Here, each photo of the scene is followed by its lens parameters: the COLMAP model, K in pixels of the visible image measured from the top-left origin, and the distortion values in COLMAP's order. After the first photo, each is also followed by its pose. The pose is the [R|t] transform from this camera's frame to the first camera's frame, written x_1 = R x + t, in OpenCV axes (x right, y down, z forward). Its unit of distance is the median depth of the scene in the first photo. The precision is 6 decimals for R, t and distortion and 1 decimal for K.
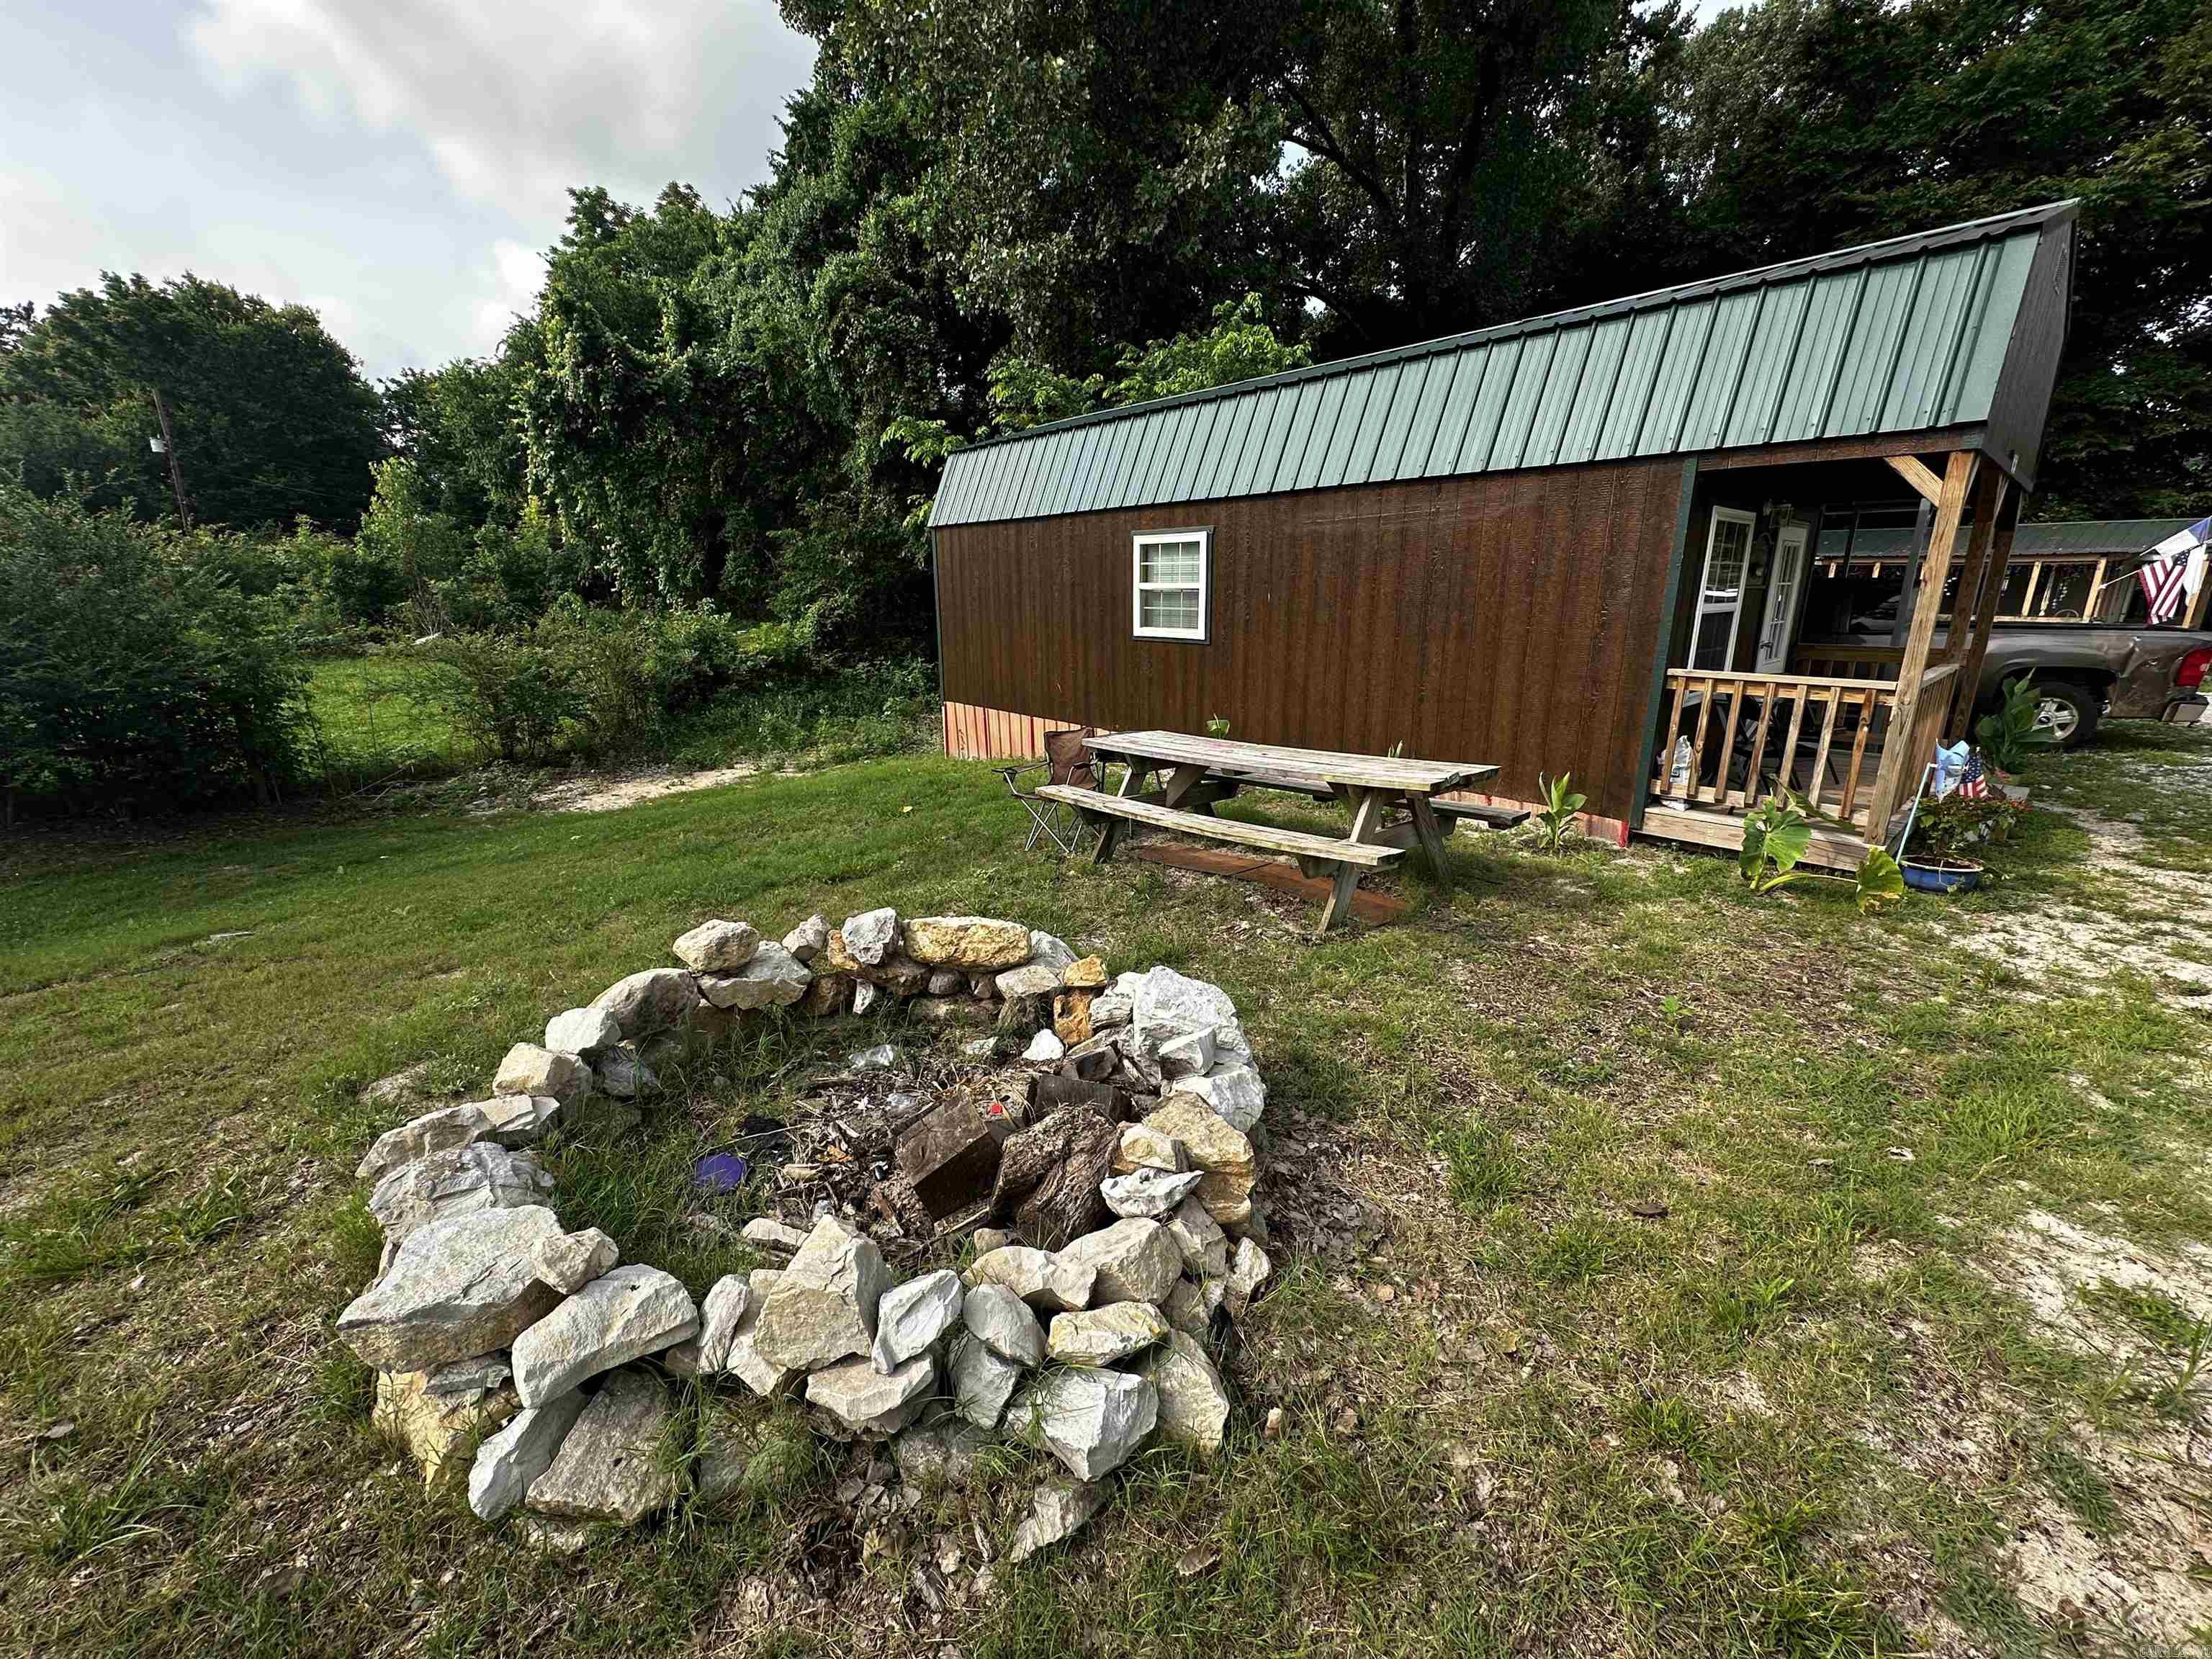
lens RADIAL K [[878.3, 0, 1109.4], [0, 878.3, 824.8], [0, 0, 1]] dist [-0.001659, 0.000063]
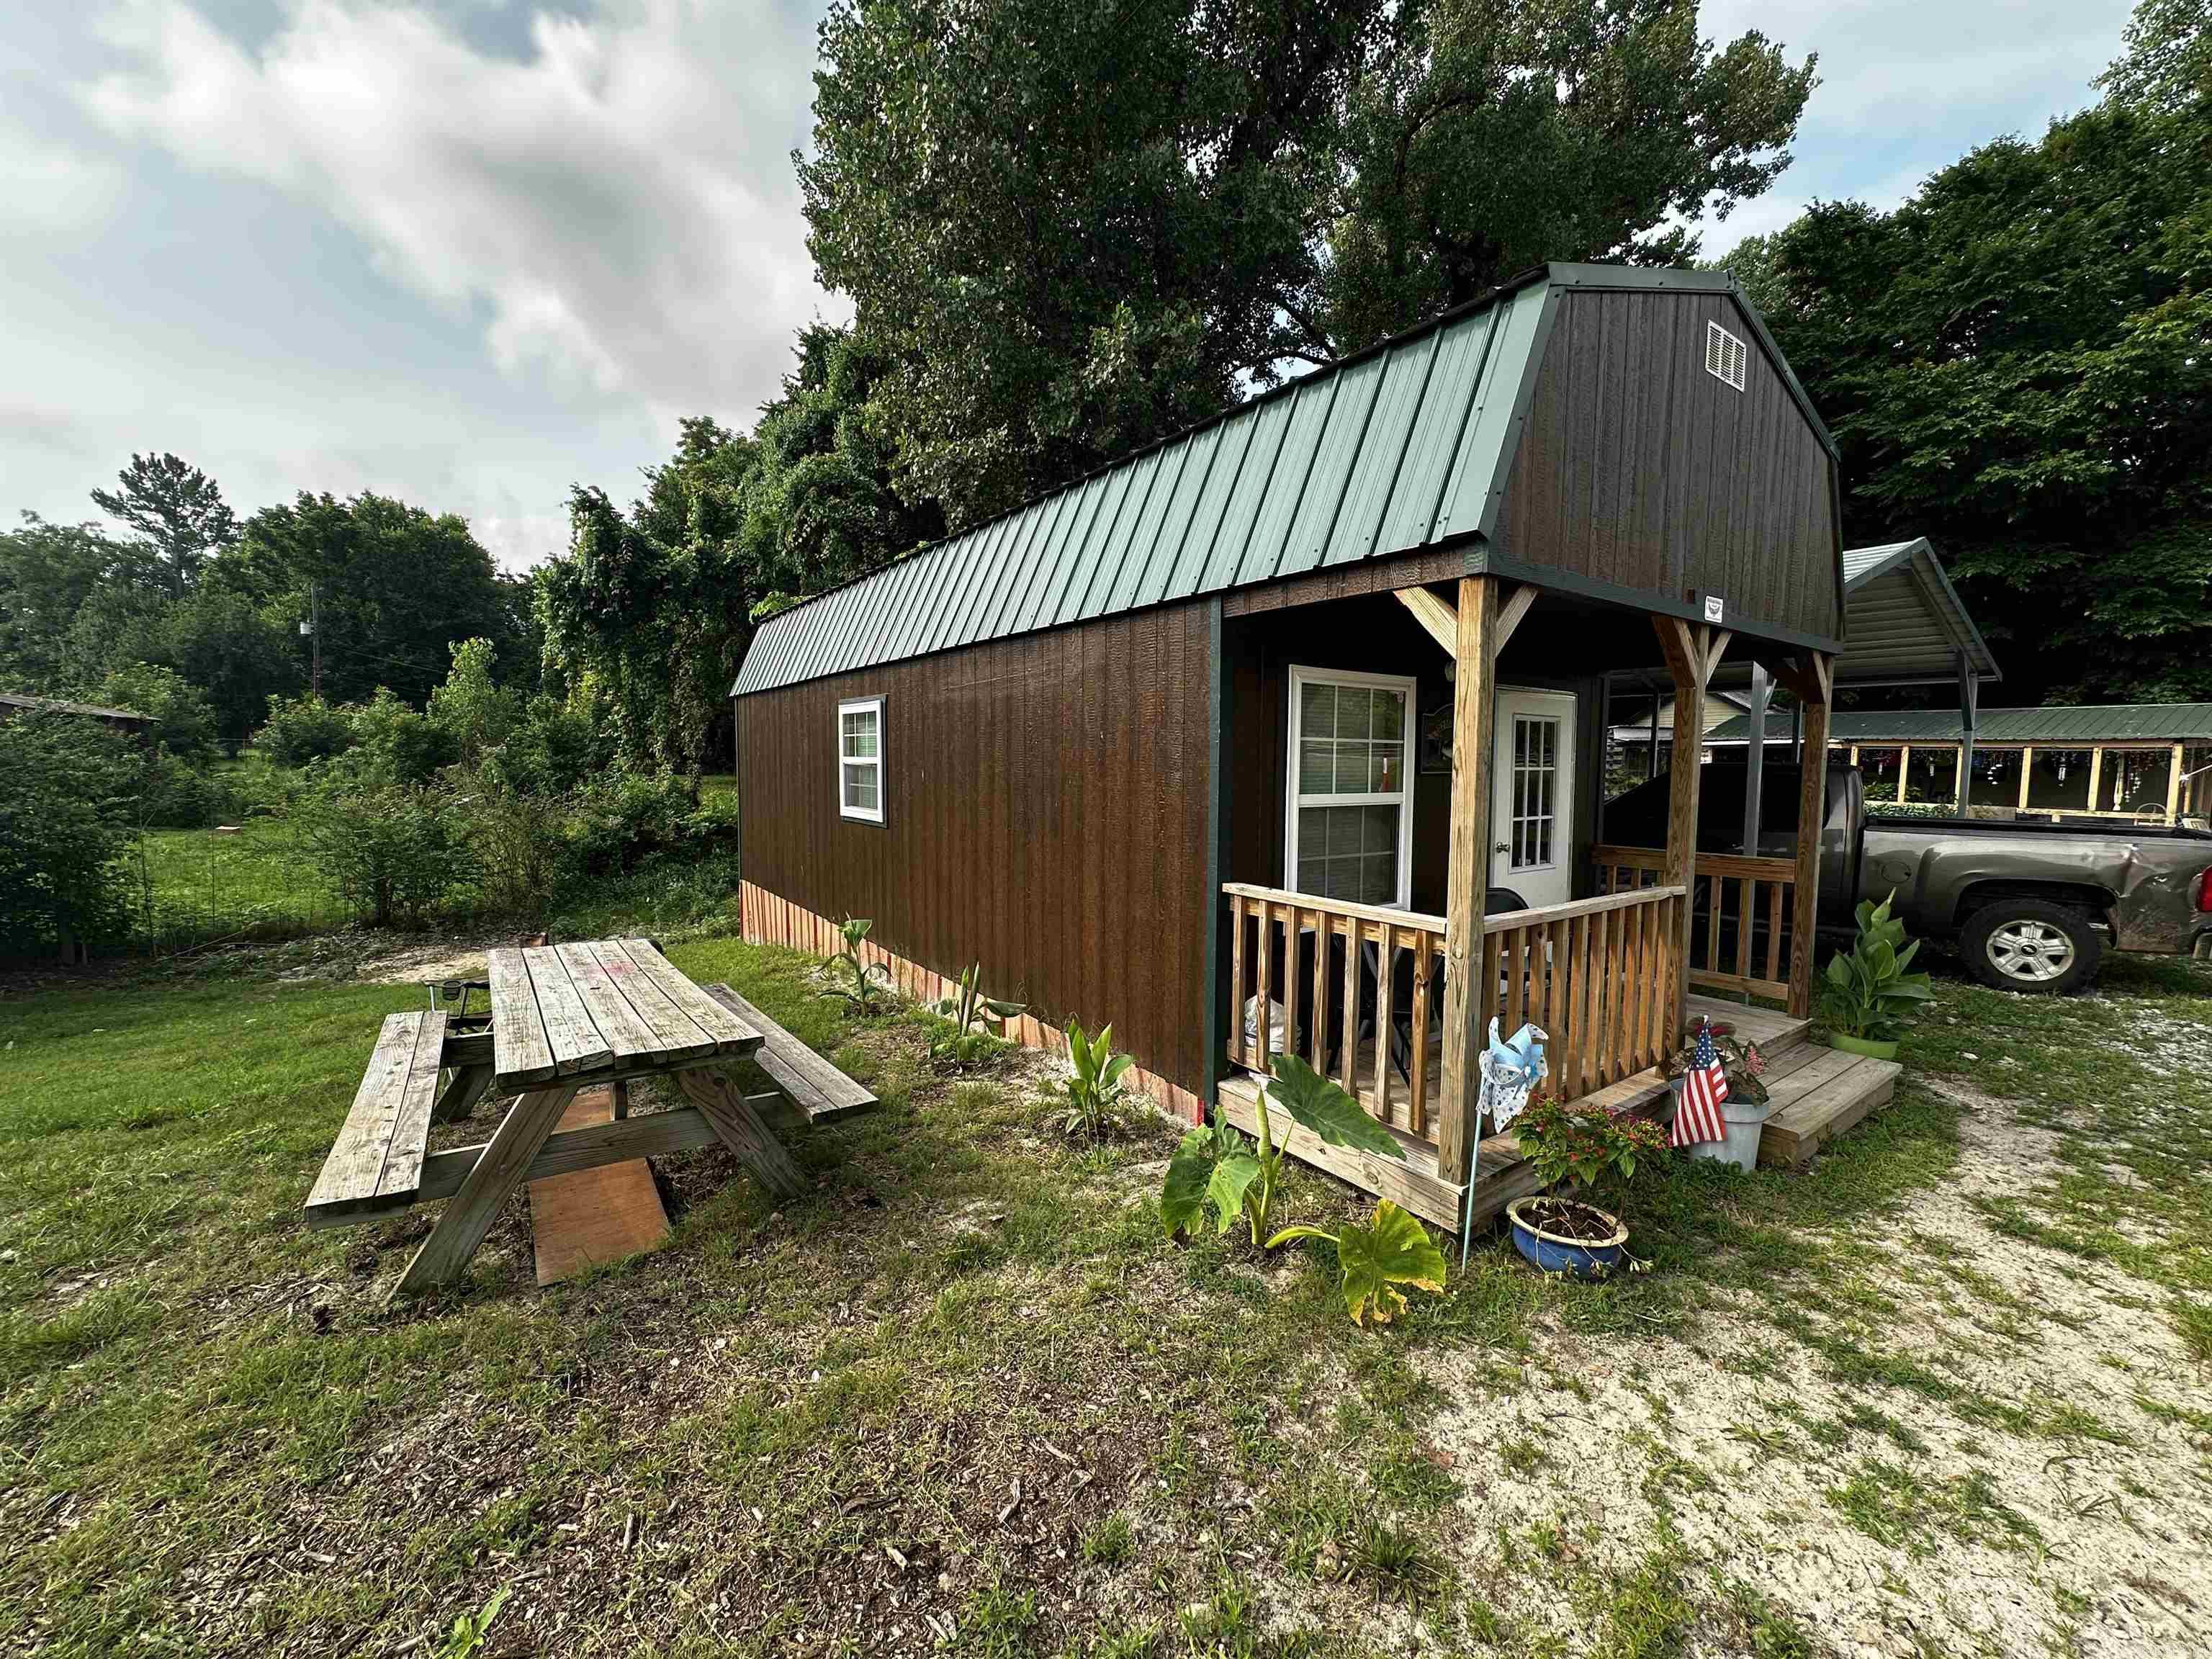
lens RADIAL K [[878.3, 0, 1109.4], [0, 878.3, 824.8], [0, 0, 1]] dist [-0.001659, 0.000063]
pose [[0.994349, 0.022249, -0.103805, 0.180472], [-0.041613, 0.981229, -0.188300, -0.025369], [0.097667, 0.191556, 0.976610, 0.085216]]
